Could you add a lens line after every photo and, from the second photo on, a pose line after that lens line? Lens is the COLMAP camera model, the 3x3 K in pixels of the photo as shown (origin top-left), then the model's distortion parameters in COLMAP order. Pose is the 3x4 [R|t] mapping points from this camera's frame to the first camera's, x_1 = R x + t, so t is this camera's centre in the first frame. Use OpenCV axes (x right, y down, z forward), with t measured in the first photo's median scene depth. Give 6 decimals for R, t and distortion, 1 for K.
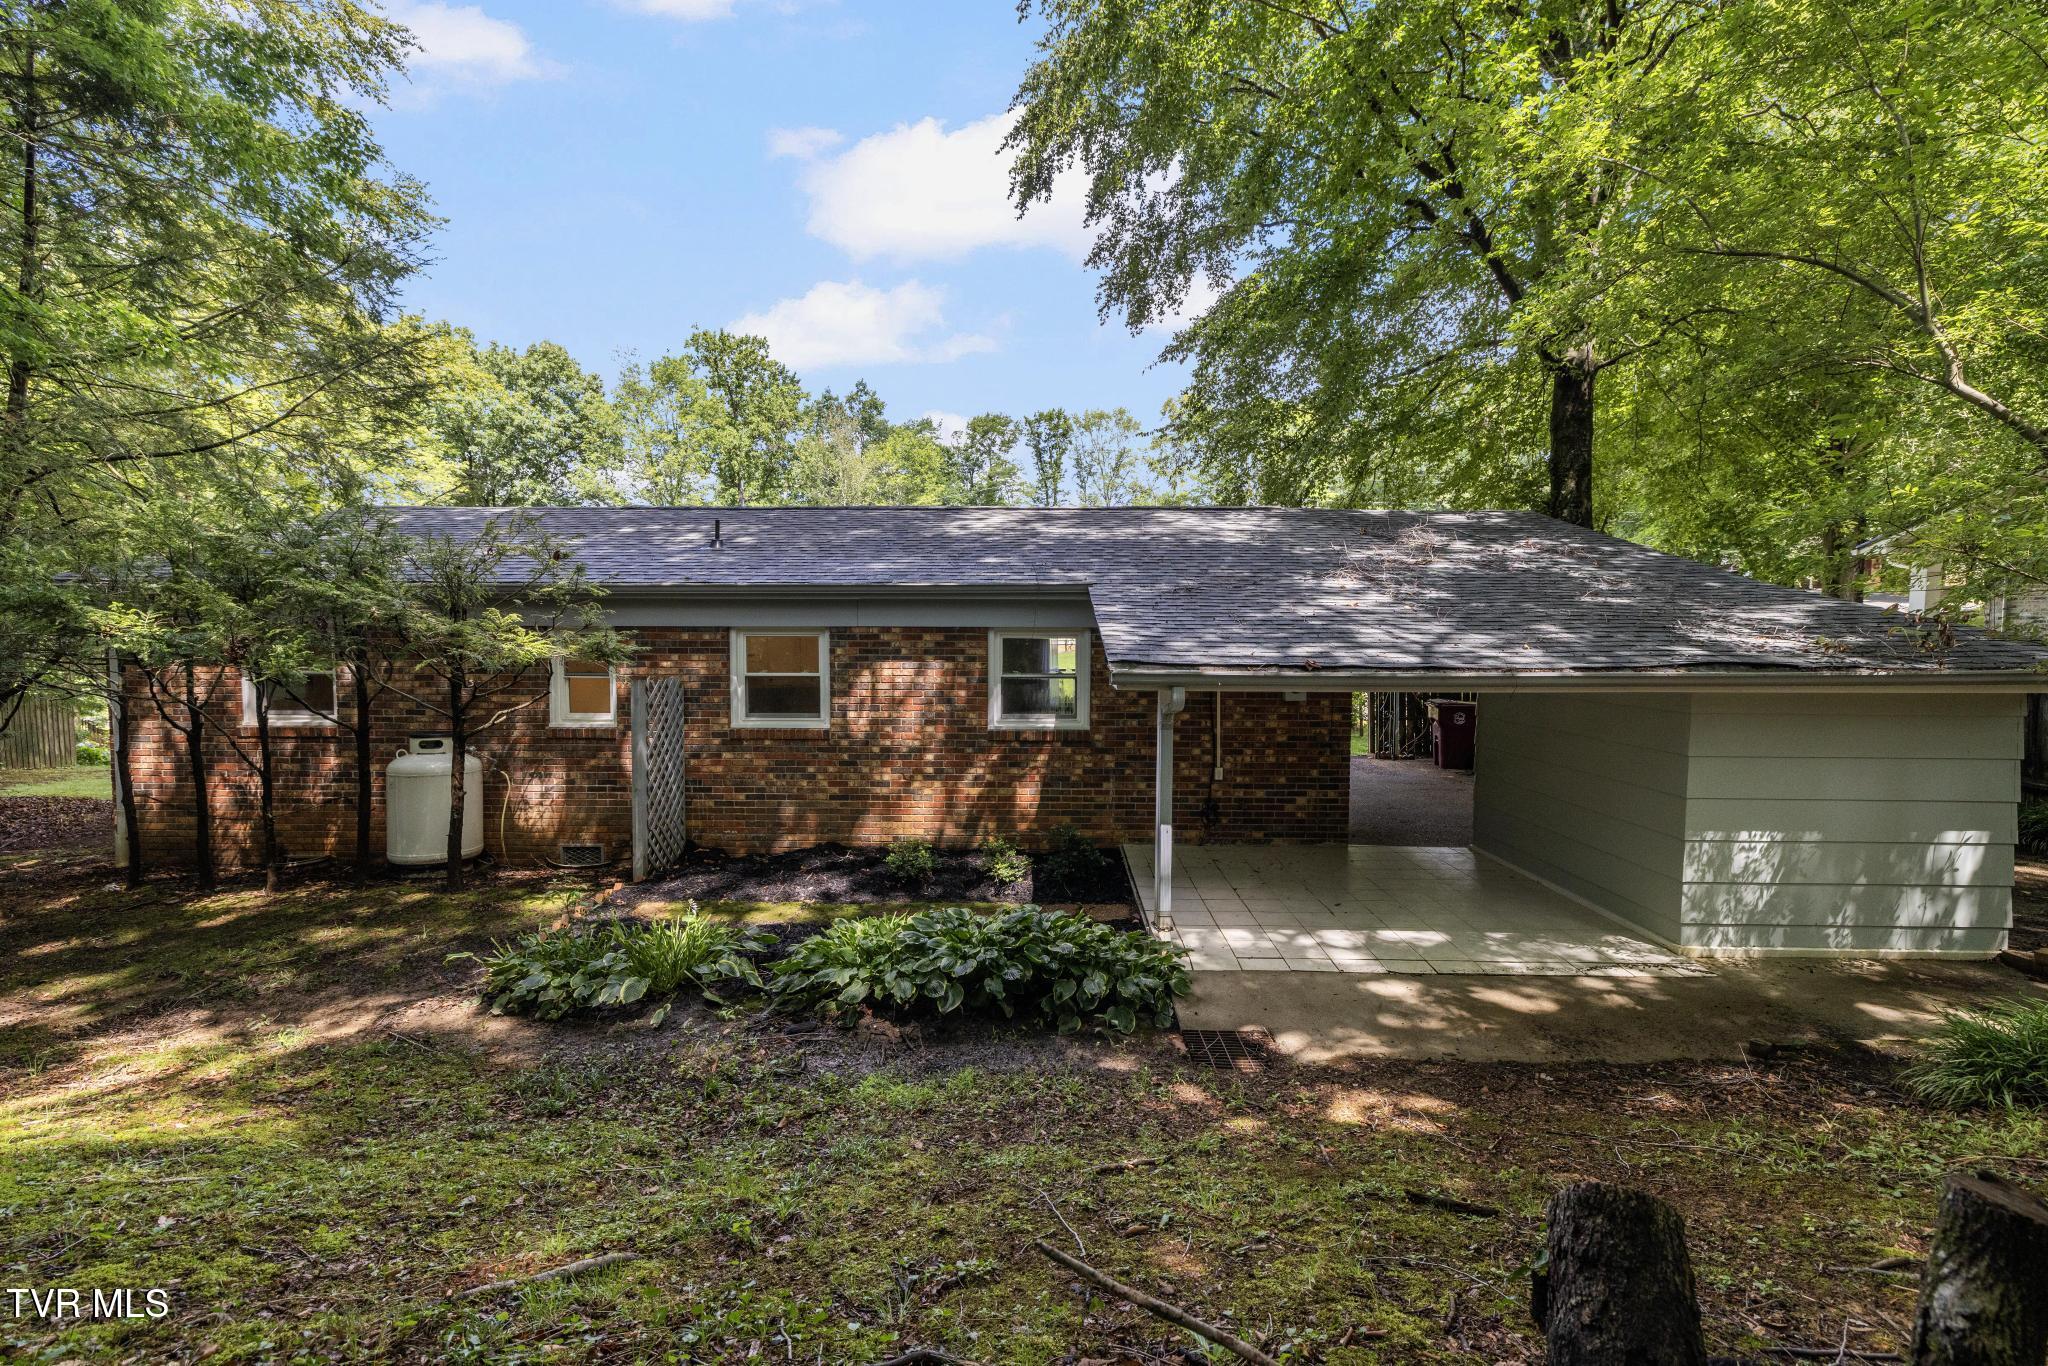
lens RADIAL K [[863.0, 0, 1024.0], [0, 863.0, 683.0], [0, 0, 1]] dist [0.002288, 0.000188]
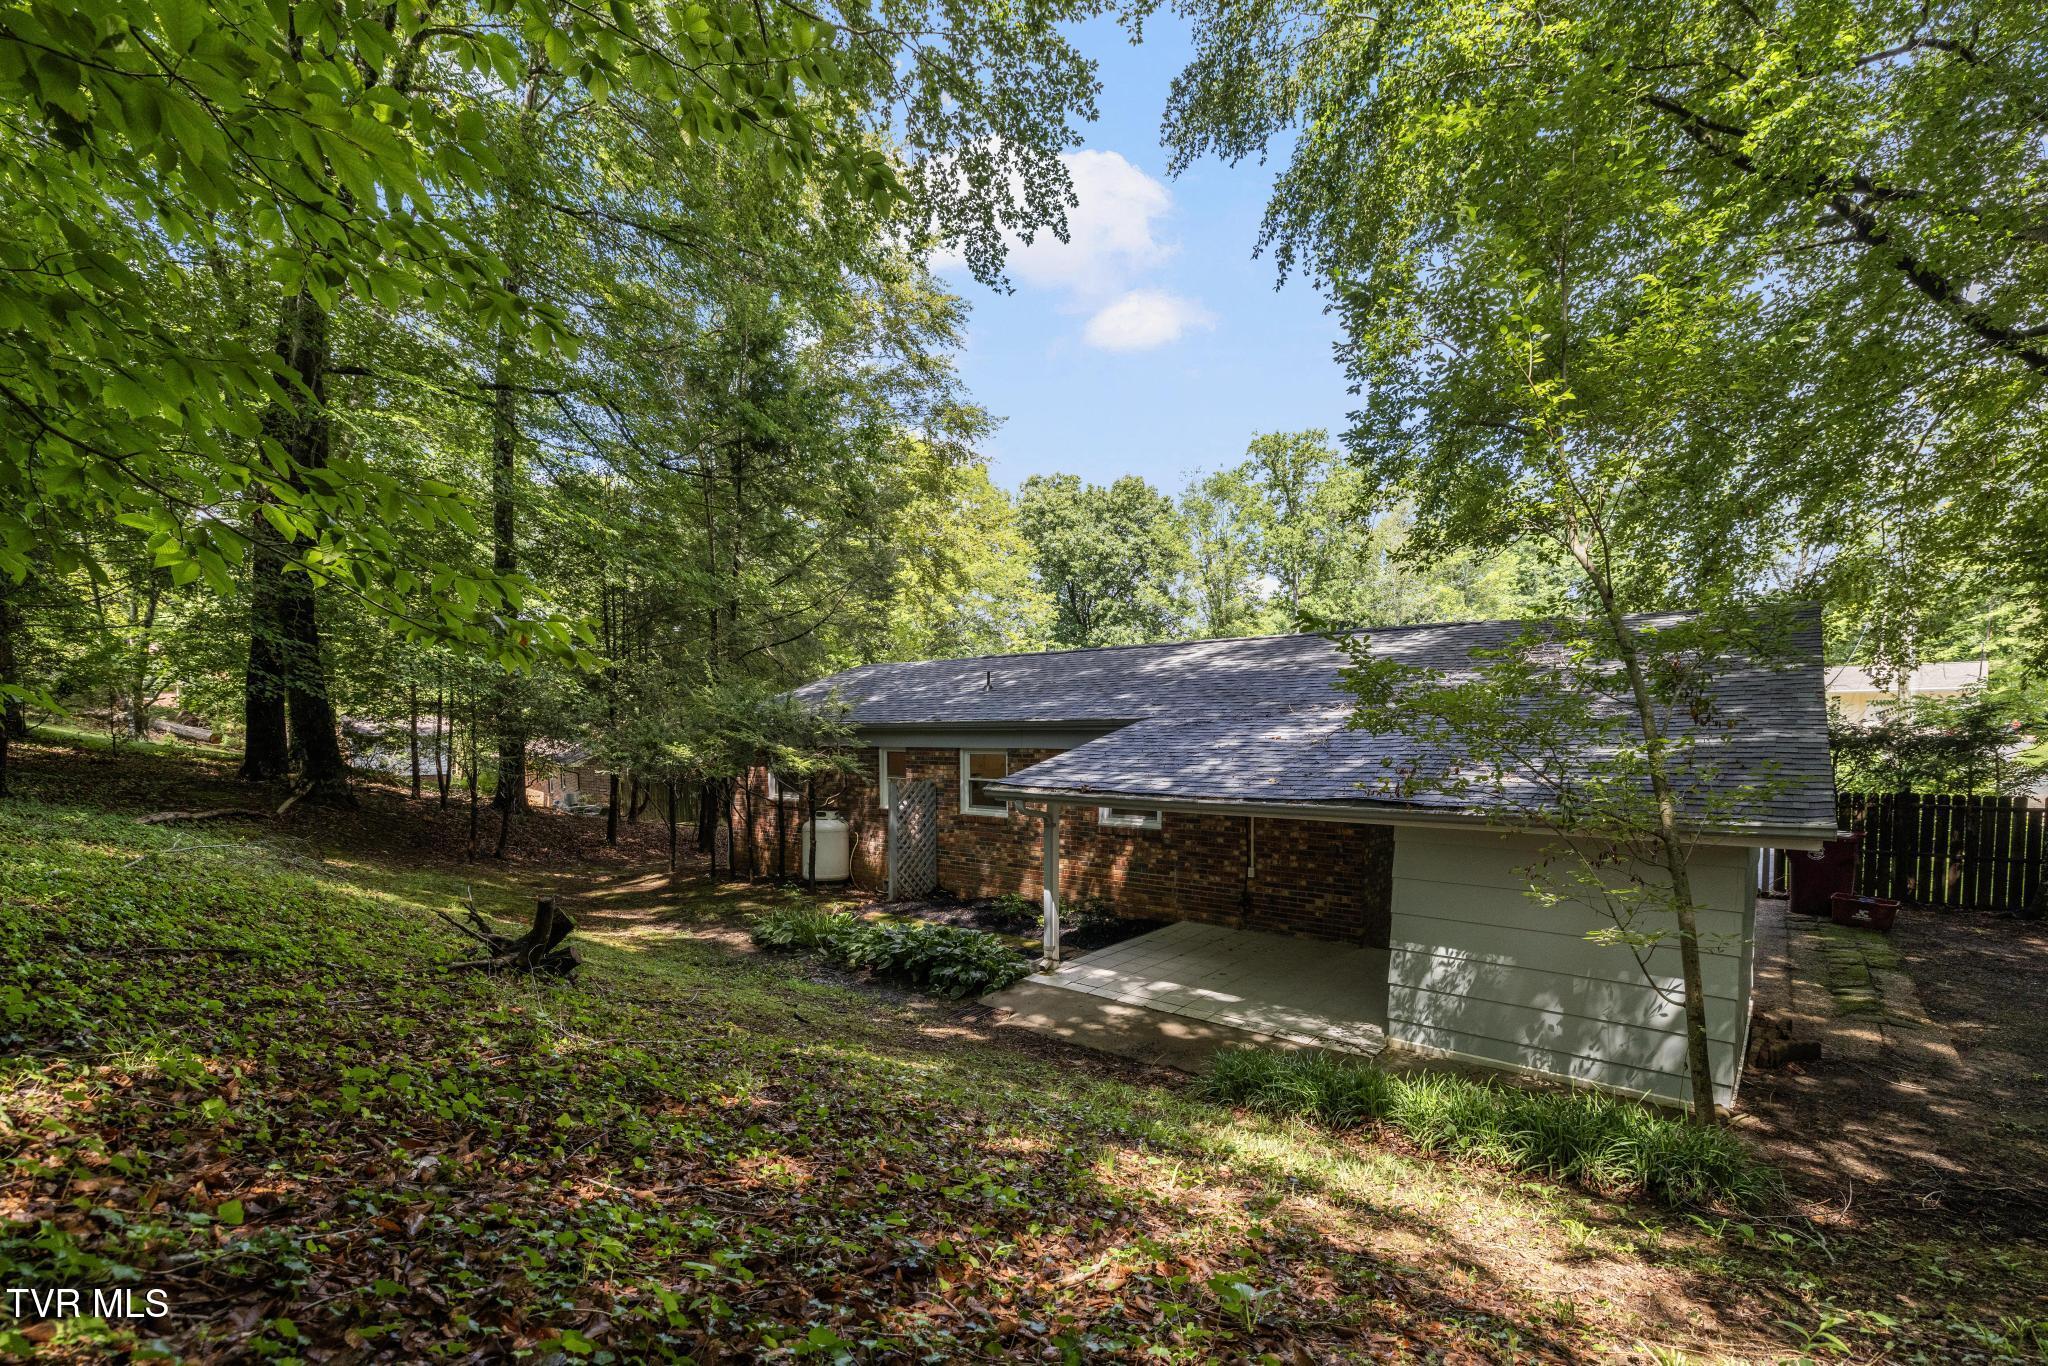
lens RADIAL K [[875.5, 0, 1029.8], [0, 875.5, 804.8], [0, 0, 1]] dist [0.000533, -0.000001]
pose [[0.794274, 0.046134, -0.605805, 0.711146], [-0.025008, 0.998750, 0.043269, -0.034754], [0.607044, -0.019218, 0.794436, -0.162307]]
